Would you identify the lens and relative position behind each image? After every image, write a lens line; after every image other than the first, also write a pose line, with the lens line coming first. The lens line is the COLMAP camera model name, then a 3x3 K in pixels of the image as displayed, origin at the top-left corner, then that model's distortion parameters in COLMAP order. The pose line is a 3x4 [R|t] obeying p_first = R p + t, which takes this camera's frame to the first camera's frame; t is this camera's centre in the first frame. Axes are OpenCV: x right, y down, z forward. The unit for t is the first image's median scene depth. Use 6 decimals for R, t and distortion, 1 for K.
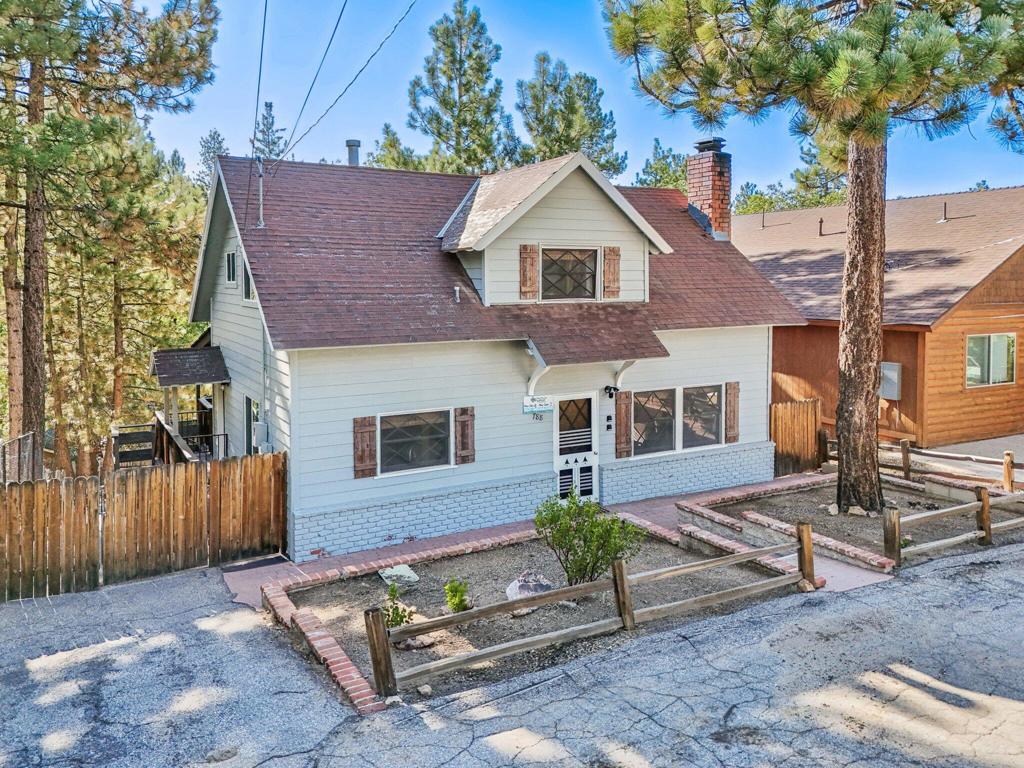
lens RADIAL K [[788.0, 0, 513.9], [0, 788.0, 302.3], [0, 0, 1]] dist [0.031451, -0.010039]
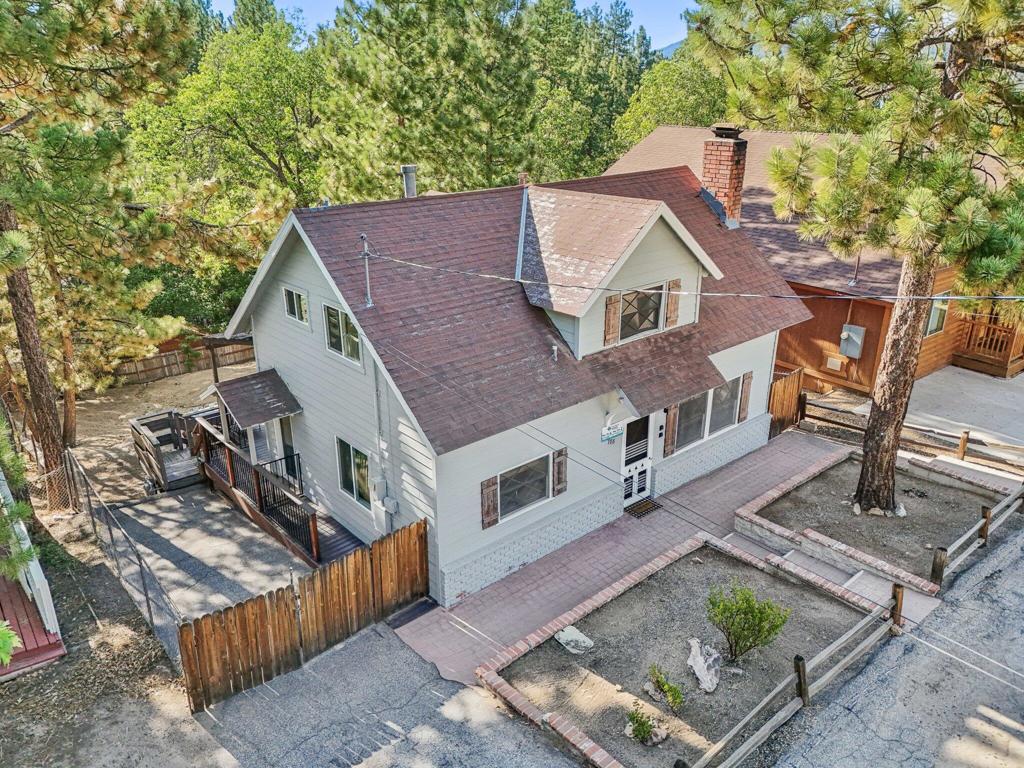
lens RADIAL K [[776.7, 0, 512.0], [0, 776.7, 384.0], [0, 0, 1]] dist [0.023699, 0.000296]
pose [[0.981365, -0.069277, 0.179233, -0.303384], [0.005562, 0.942600, 0.333878, -0.304135], [-0.192075, -0.326659, 0.925419, 0.025475]]
